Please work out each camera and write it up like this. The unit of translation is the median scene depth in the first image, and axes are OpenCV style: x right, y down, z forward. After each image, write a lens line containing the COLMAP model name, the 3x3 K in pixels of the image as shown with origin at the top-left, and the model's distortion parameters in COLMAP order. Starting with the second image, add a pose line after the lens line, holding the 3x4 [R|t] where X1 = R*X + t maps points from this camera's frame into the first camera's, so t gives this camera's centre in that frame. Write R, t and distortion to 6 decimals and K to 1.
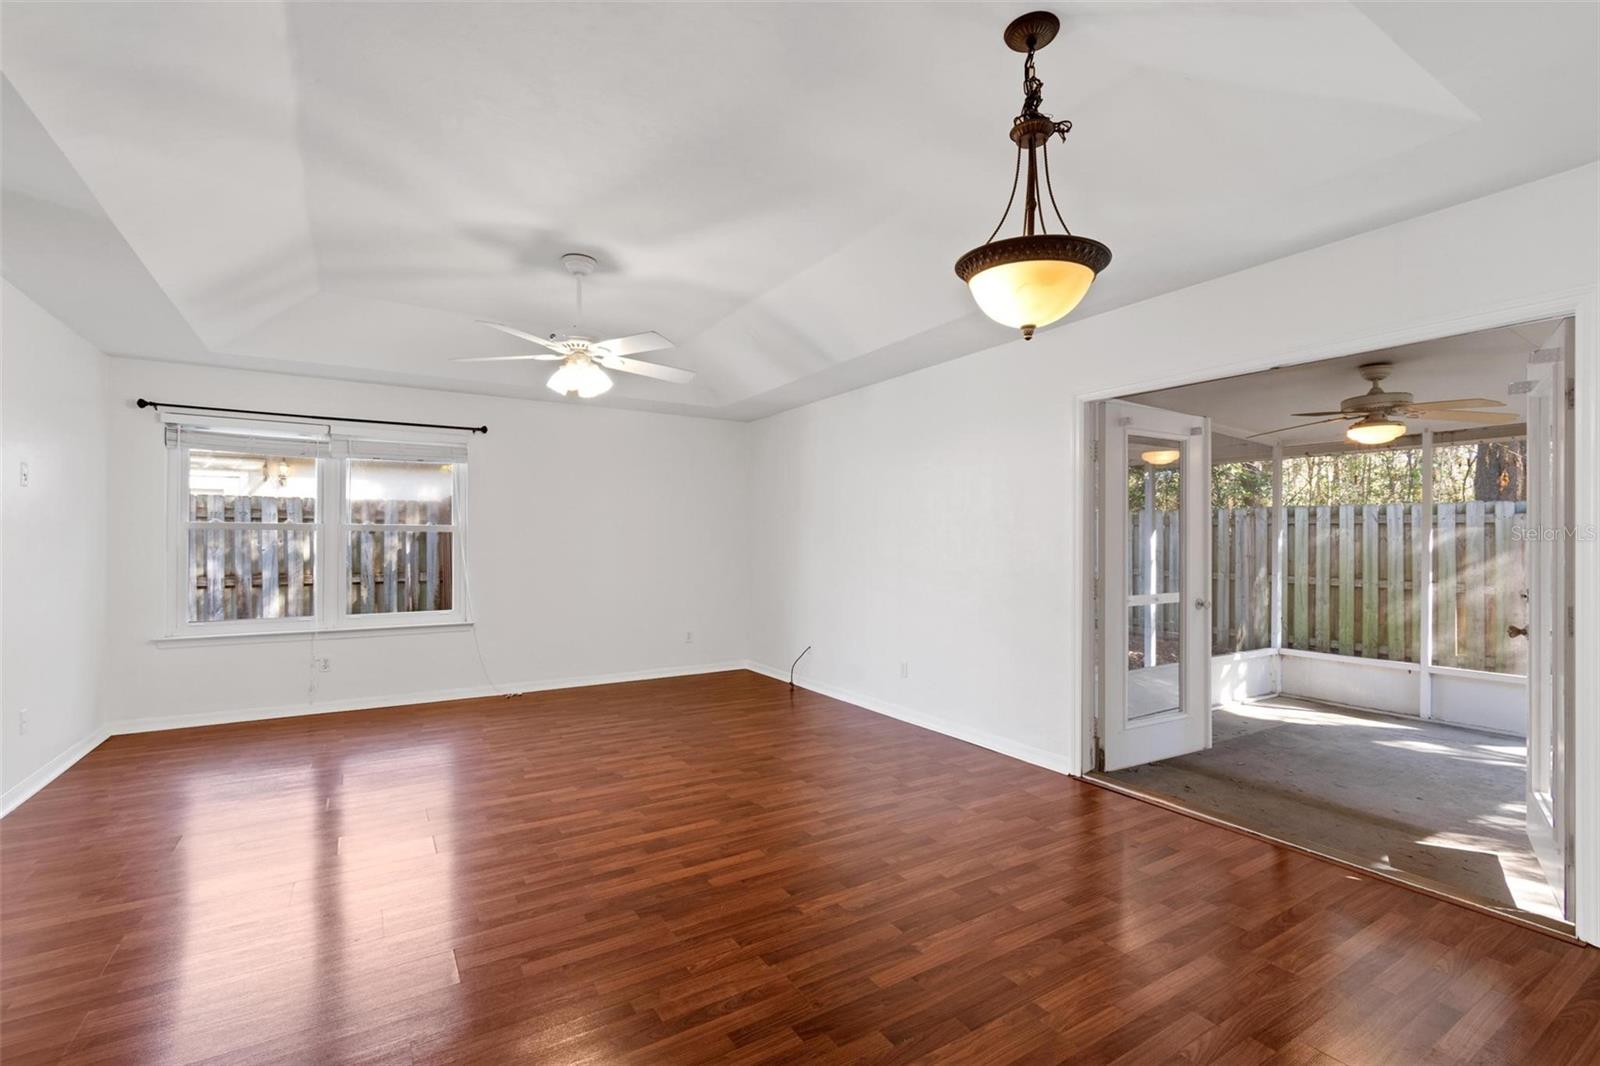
lens RADIAL K [[709.7, 0, 808.5], [0, 709.7, 536.2], [0, 0, 1]] dist [0.005311, -0.001360]
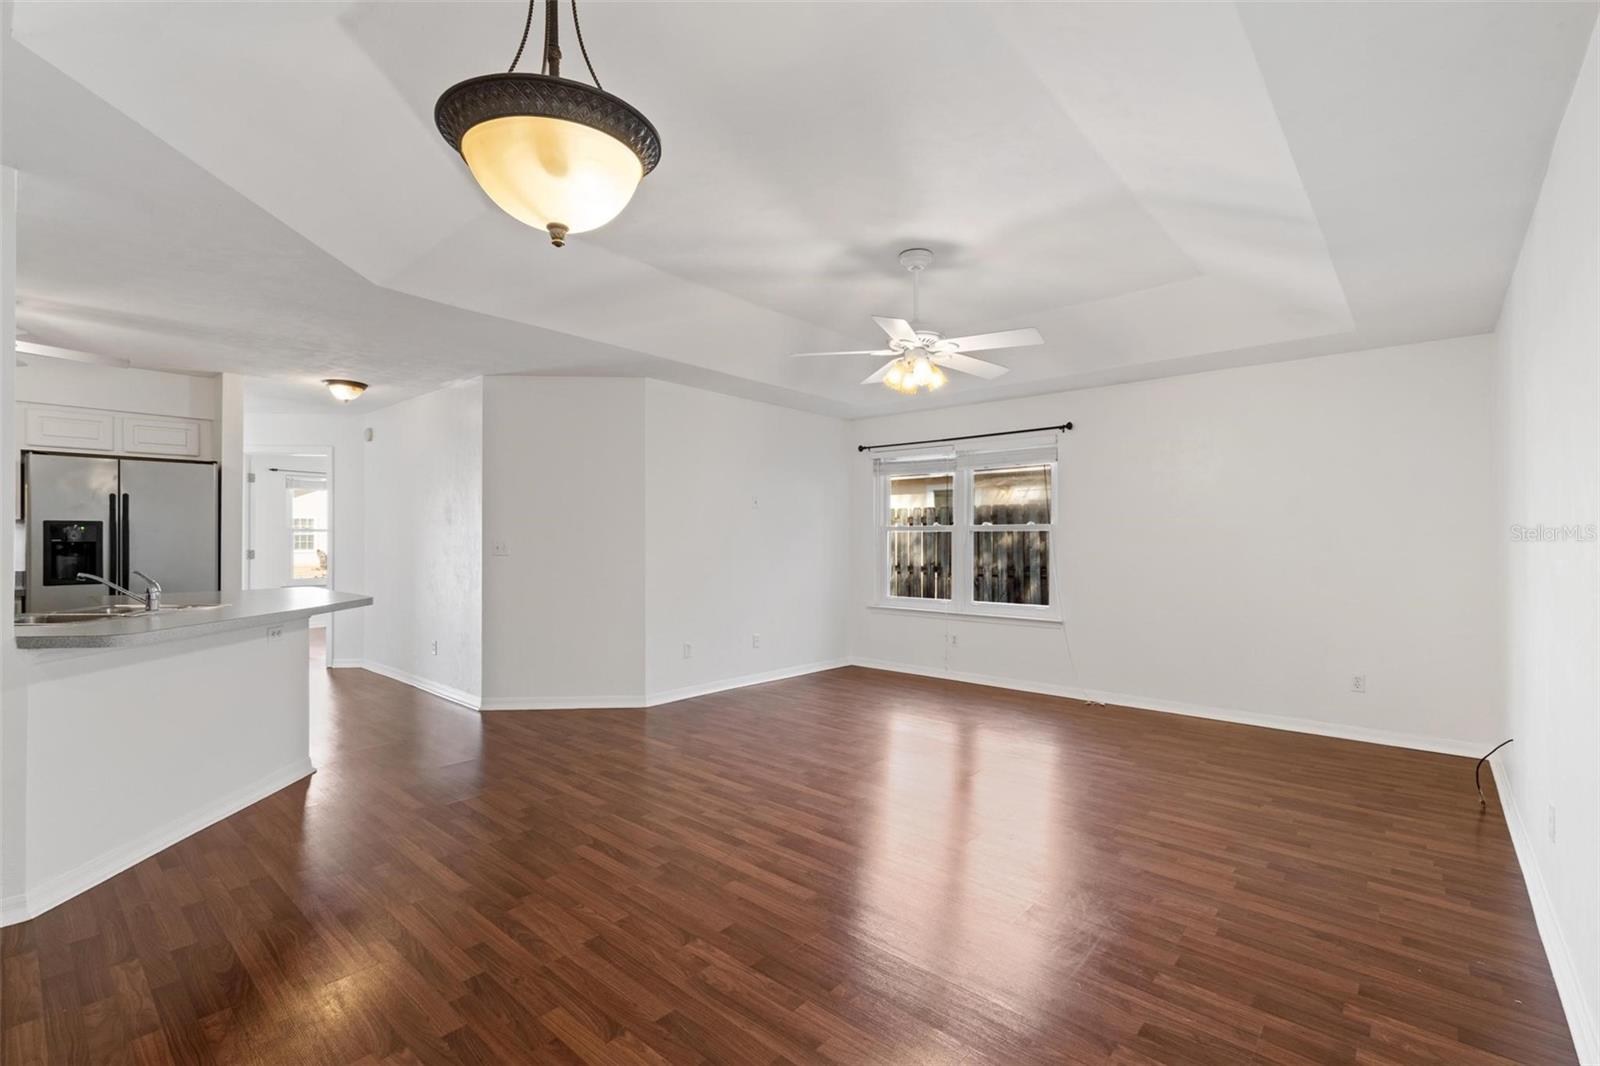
lens RADIAL K [[709.7, 0, 808.6], [0, 709.7, 533.5], [0, 0, 1]] dist [0.005311, -0.001360]
pose [[0.284129, -0.011598, -0.958716, 0.474482], [0.005116, 0.999931, -0.010581, 0.009125], [0.958772, -0.001899, 0.284169, 0.467887]]
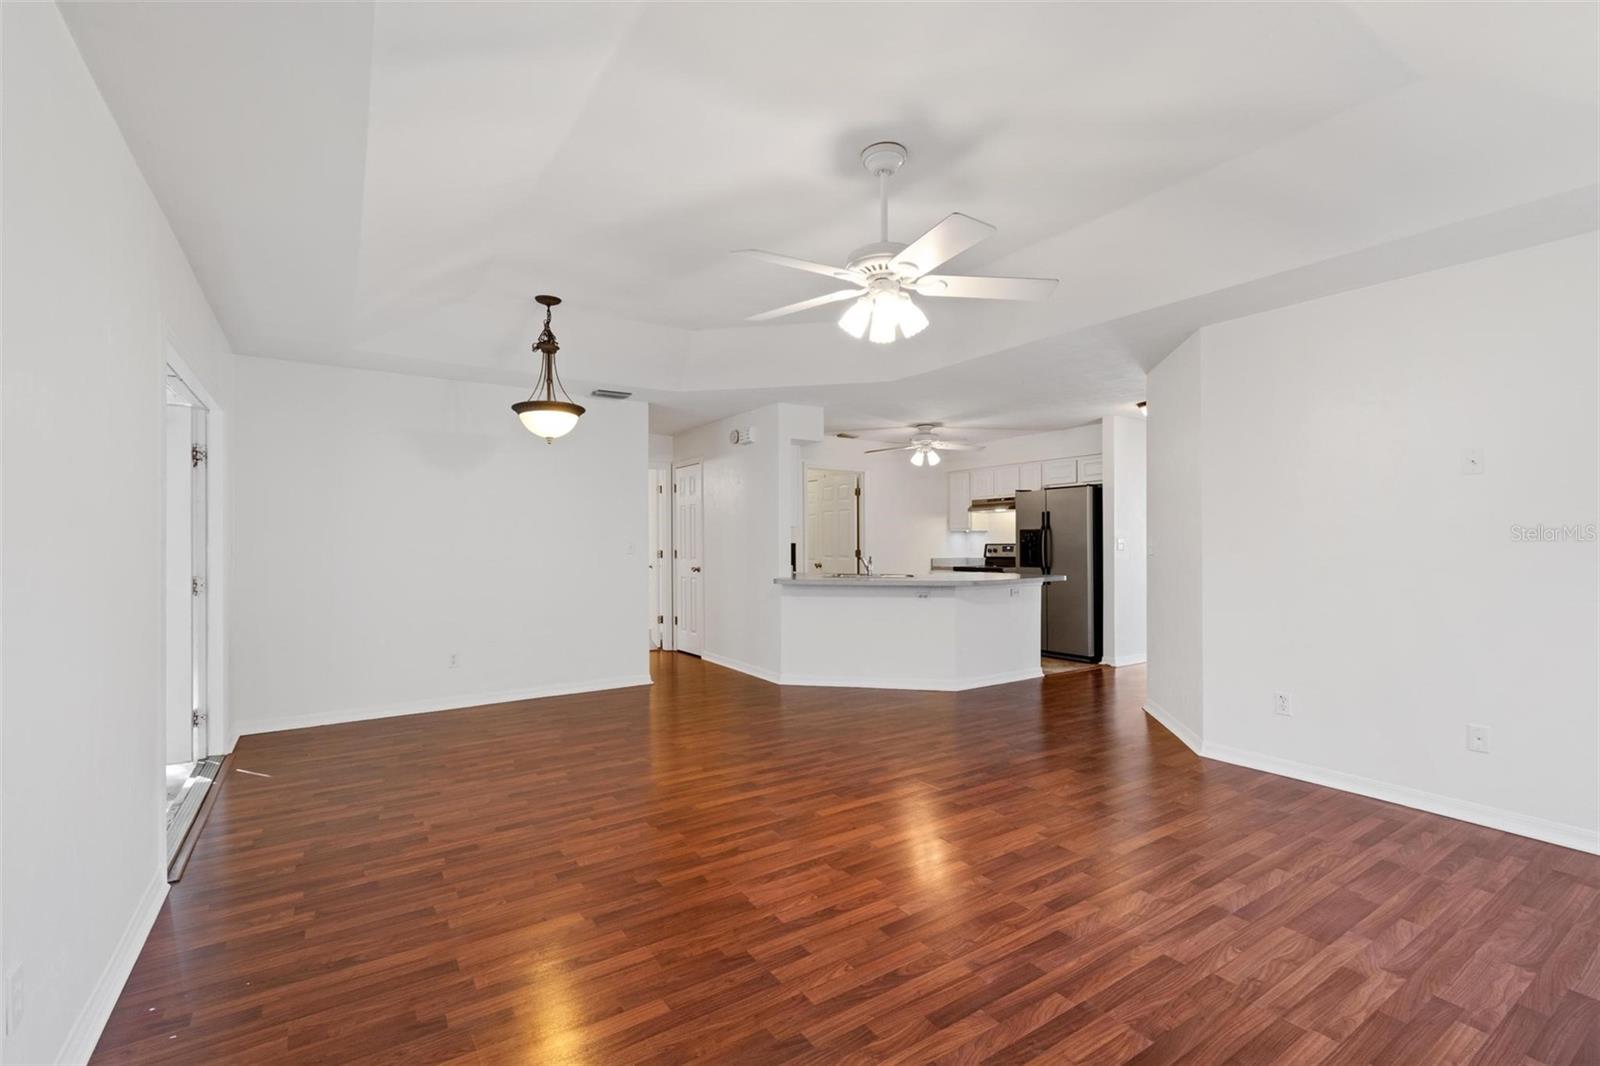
lens RADIAL K [[709.7, 0, 805.2], [0, 709.7, 541.7], [0, 0, 1]] dist [0.005311, -0.001360]
pose [[-0.999737, 0.002088, -0.022826, -0.182124], [0.002222, 0.999981, -0.005817, 0.013840], [0.022814, -0.005866, -0.999723, 1.410123]]
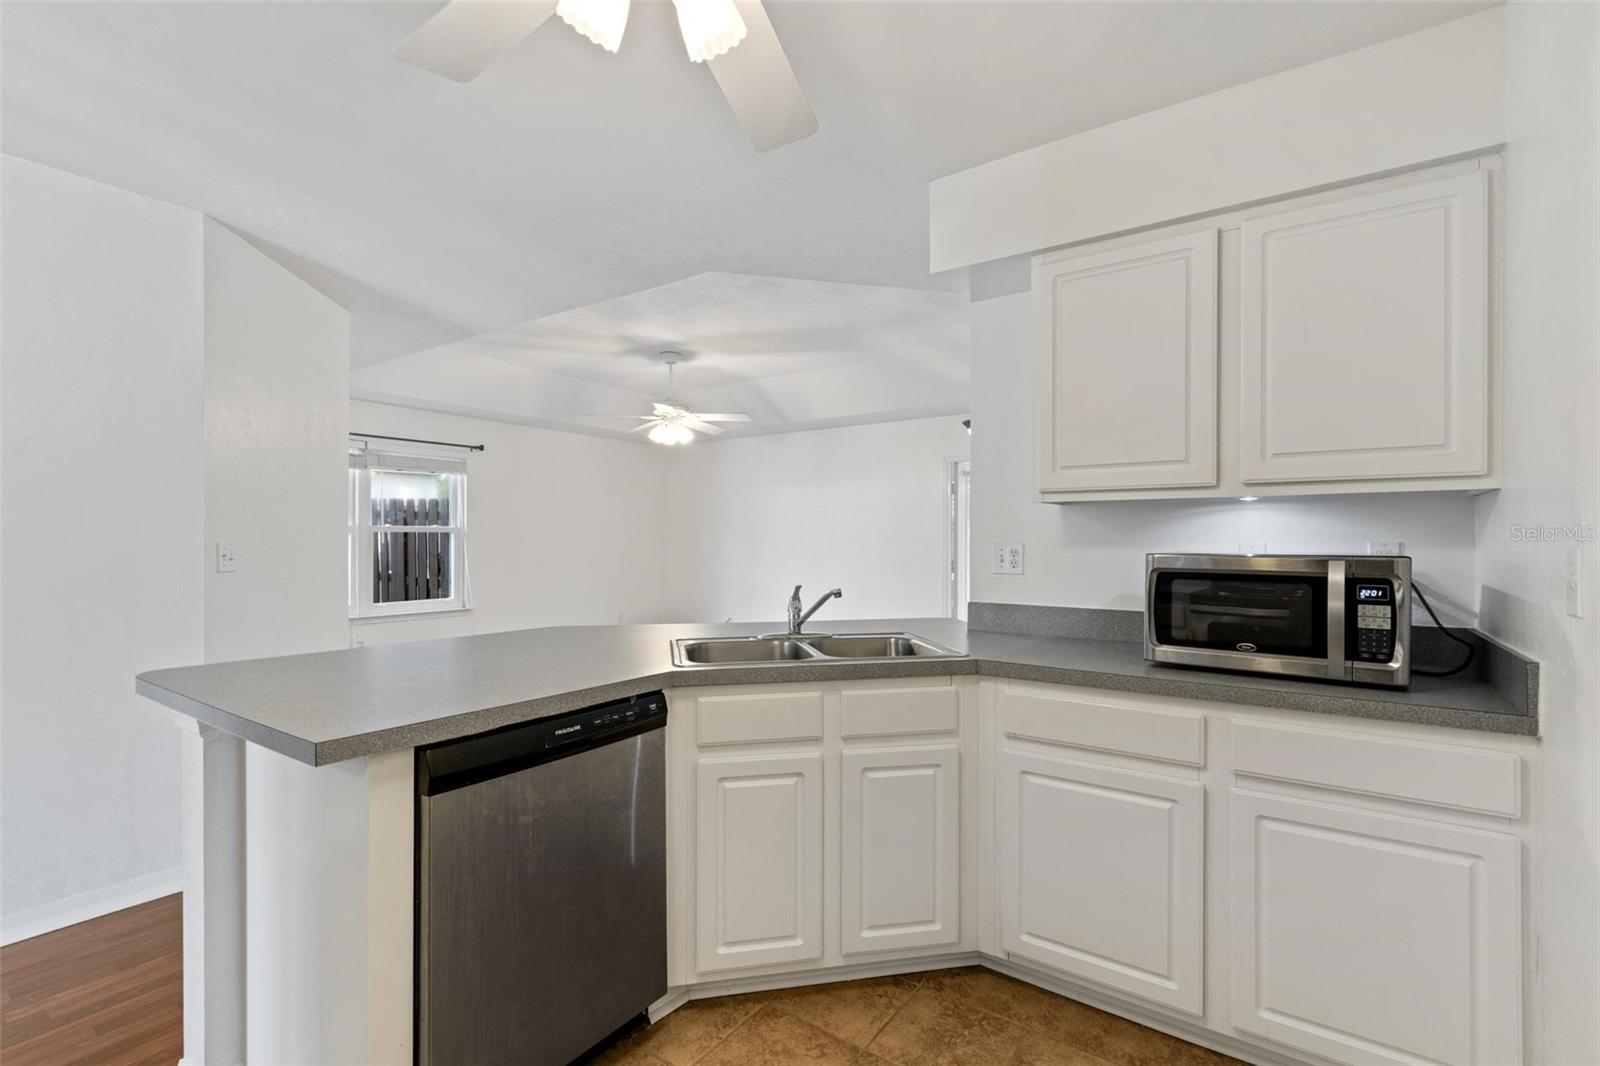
lens RADIAL K [[709.7, 0, 821.6], [0, 709.7, 536.9], [0, 0, 1]] dist [0.005311, -0.001360]
pose [[0.911406, 0.000630, 0.411508, -0.532233], [-0.000938, 0.999999, 0.000546, -0.000216], [-0.411507, -0.000883, 0.911406, -0.419856]]
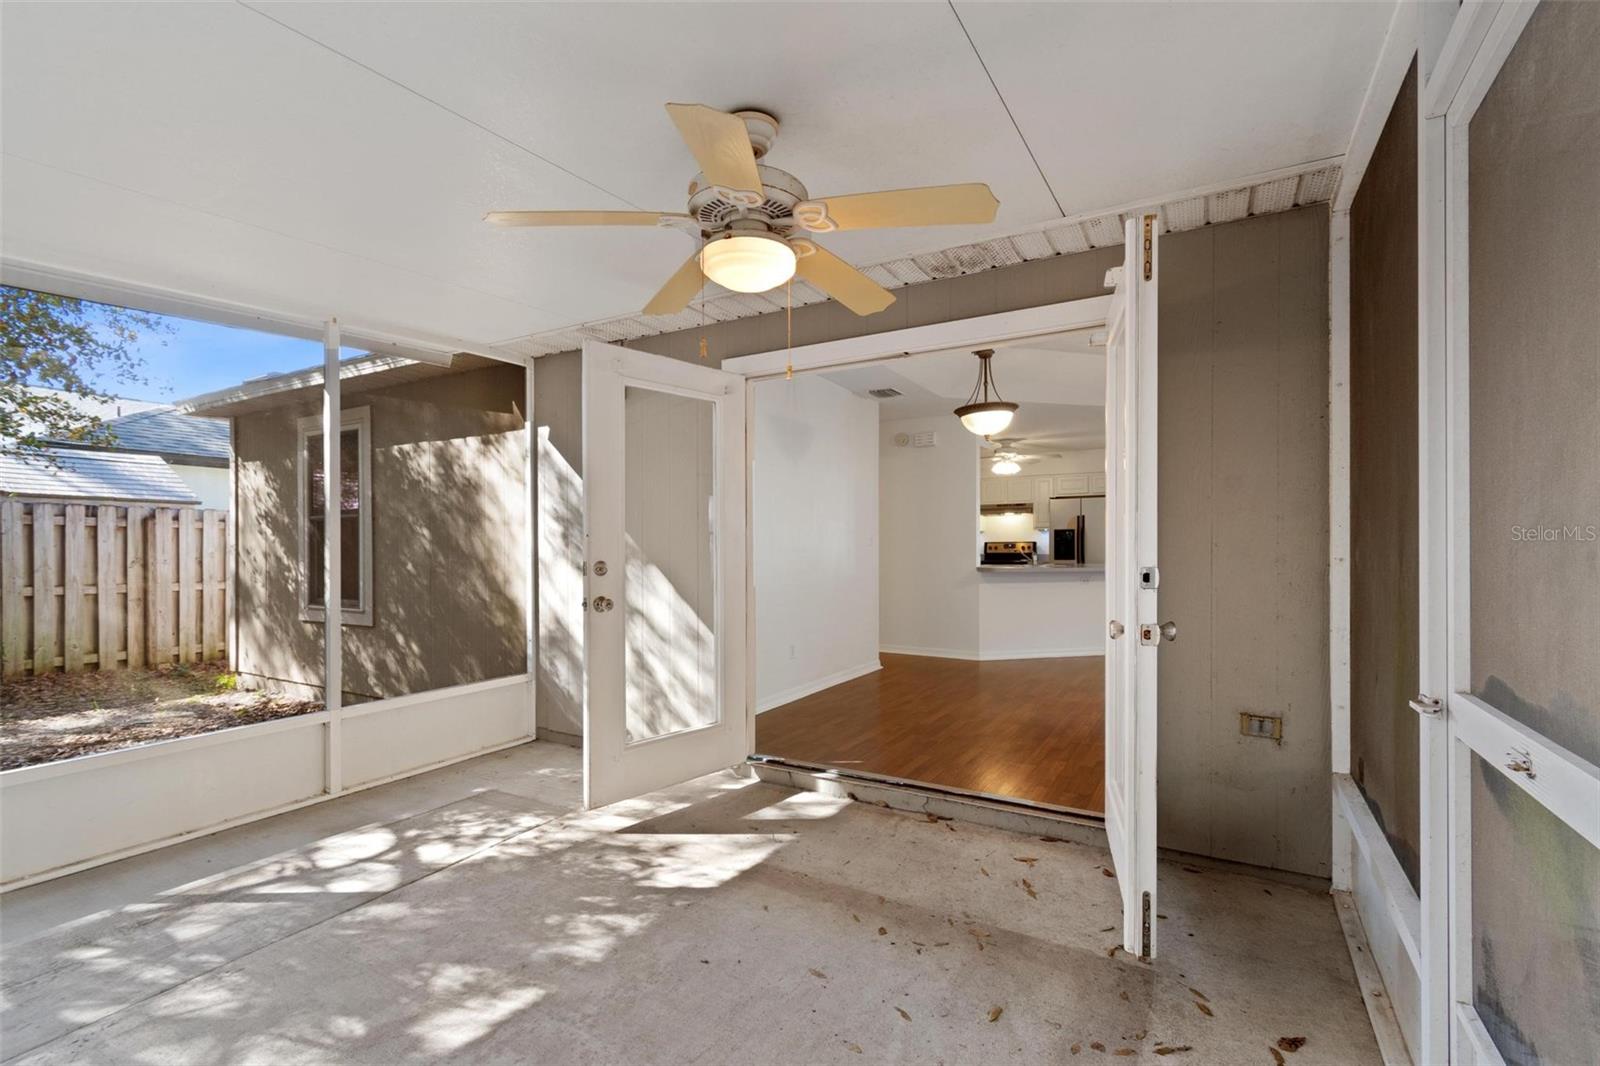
lens RADIAL K [[709.7, 0, 805.7], [0, 709.7, 549.4], [0, 0, 1]] dist [0.005311, -0.001360]
pose [[-0.890845, 0.001996, -0.454303, 0.856528], [0.003940, 0.999987, -0.003331, 0.038374], [0.454291, -0.004758, -0.890841, 1.266970]]
